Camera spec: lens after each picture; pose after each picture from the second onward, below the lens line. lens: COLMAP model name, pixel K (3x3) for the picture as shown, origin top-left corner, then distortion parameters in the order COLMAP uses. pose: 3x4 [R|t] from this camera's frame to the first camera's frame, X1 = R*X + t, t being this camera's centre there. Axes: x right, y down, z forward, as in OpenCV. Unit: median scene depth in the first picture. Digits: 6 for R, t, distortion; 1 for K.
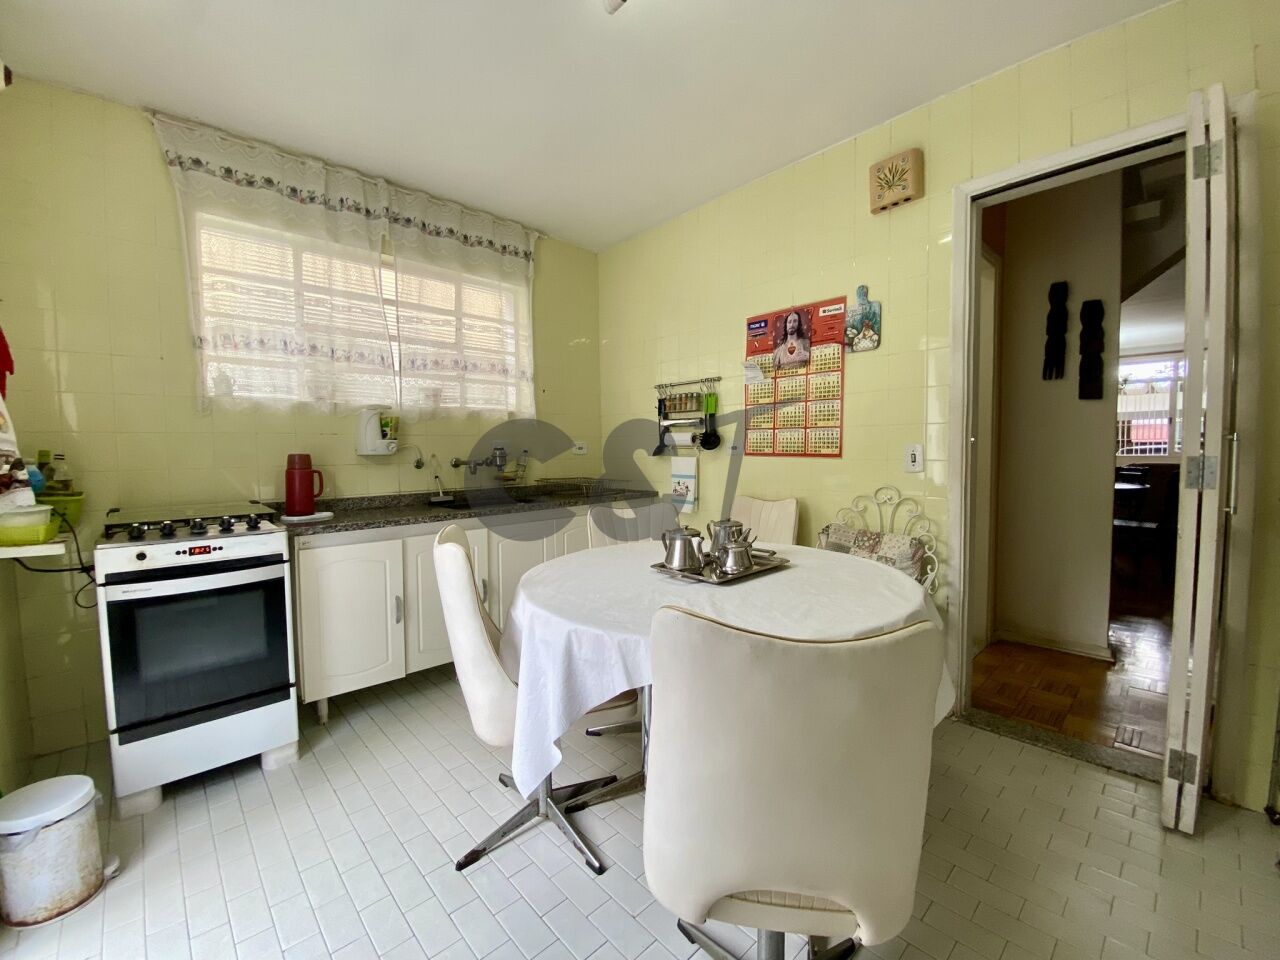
lens RADIAL K [[523.3, 0, 648.0], [0, 523.3, 478.8], [0, 0, 1]] dist [0.015033, -0.011170]
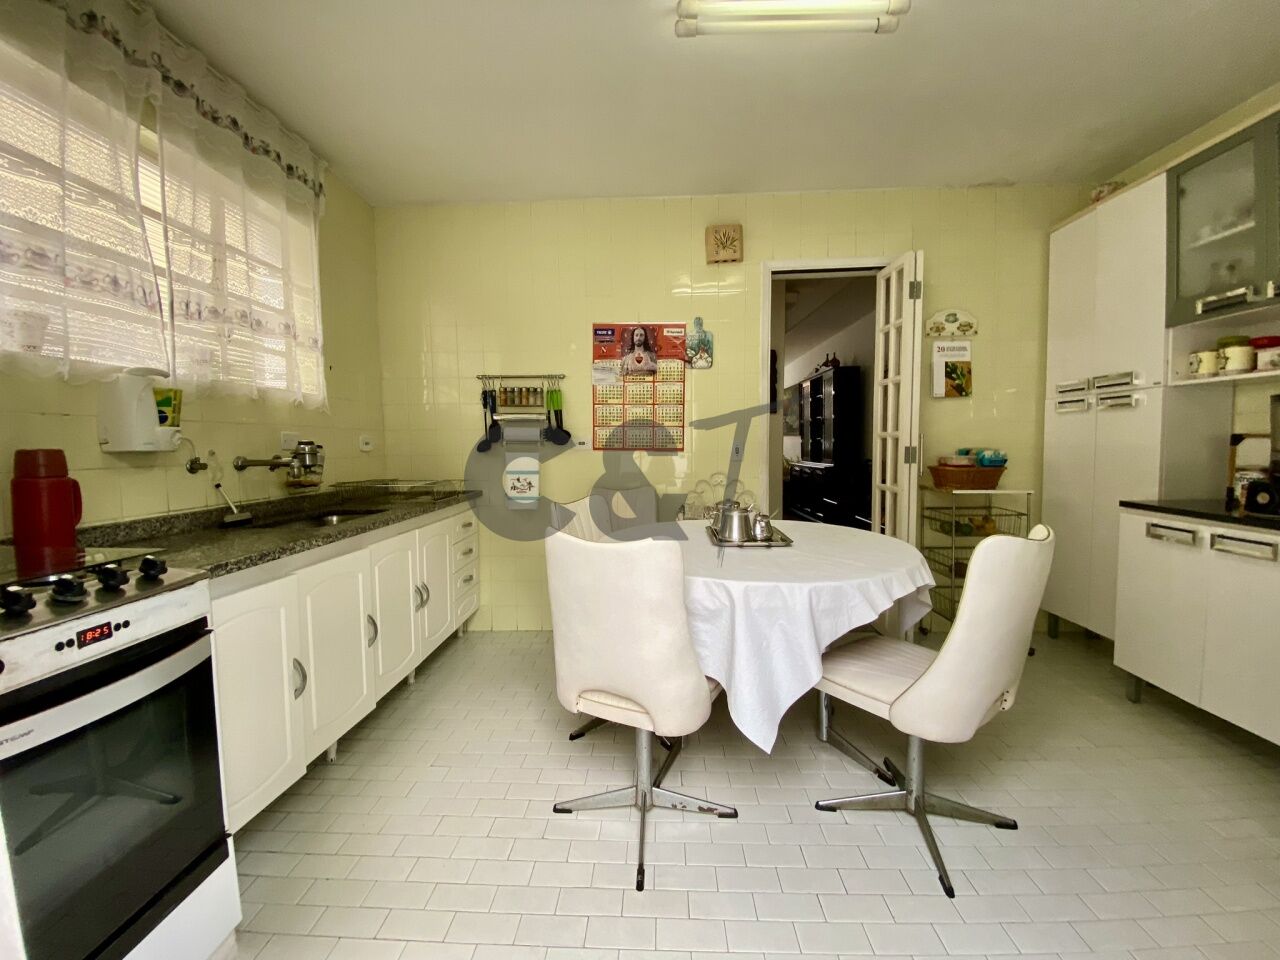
lens RADIAL K [[523.3, 0, 646.7], [0, 523.3, 476.0], [0, 0, 1]] dist [0.015033, -0.011170]
pose [[0.712277, -0.037356, 0.700904, -0.532254], [0.039361, 0.999137, 0.013250, -0.002731], [-0.700794, 0.018151, 0.713133, 0.164642]]
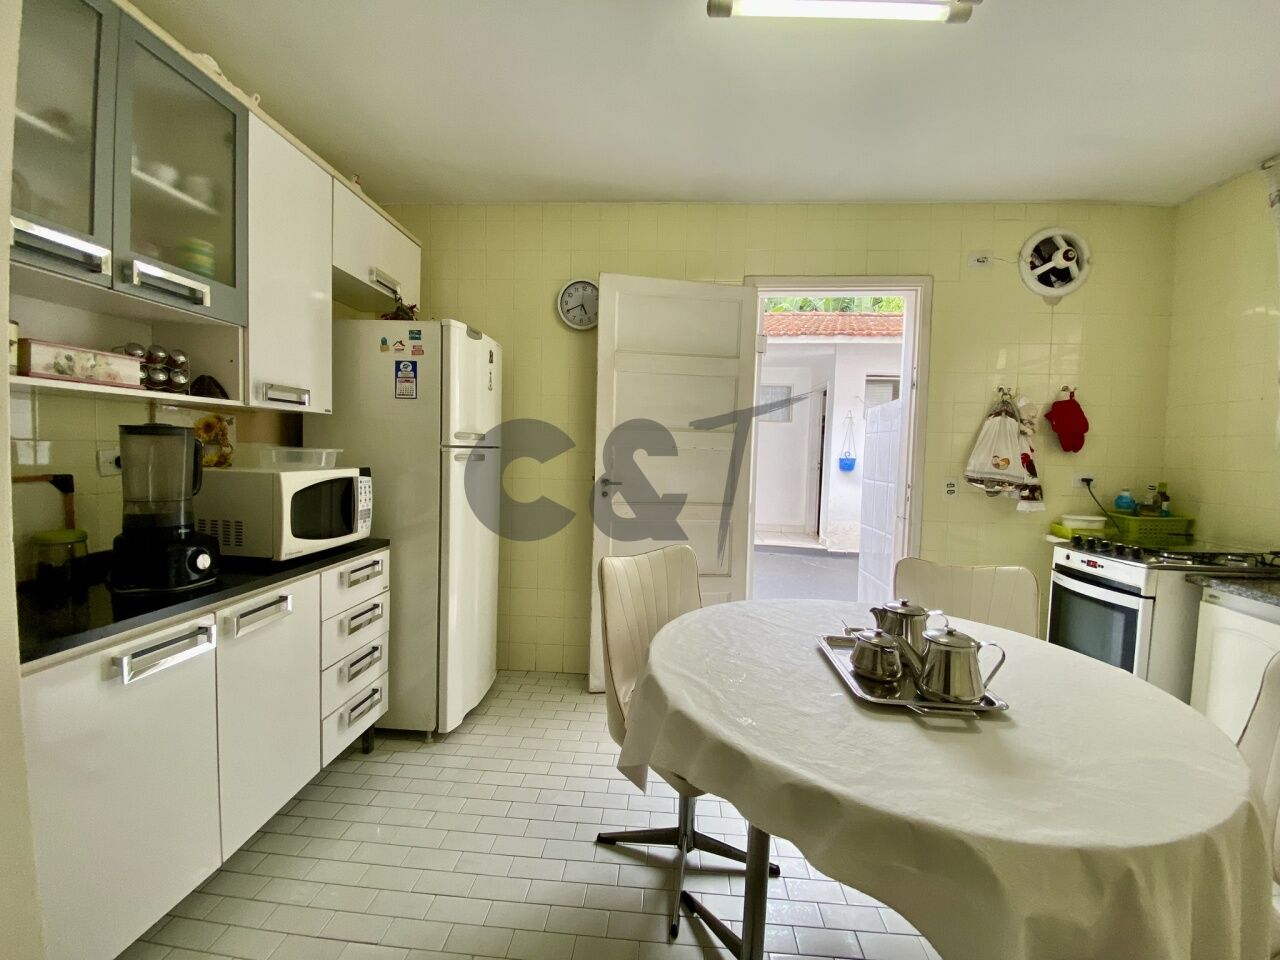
lens RADIAL K [[523.3, 0, 638.9], [0, 523.3, 475.7], [0, 0, 1]] dist [0.015033, -0.011170]
pose [[-0.725822, 0.026231, -0.687383, 0.517495], [-0.056319, 0.993652, 0.097388, -0.088042], [0.685574, 0.109399, -0.719736, 0.743471]]
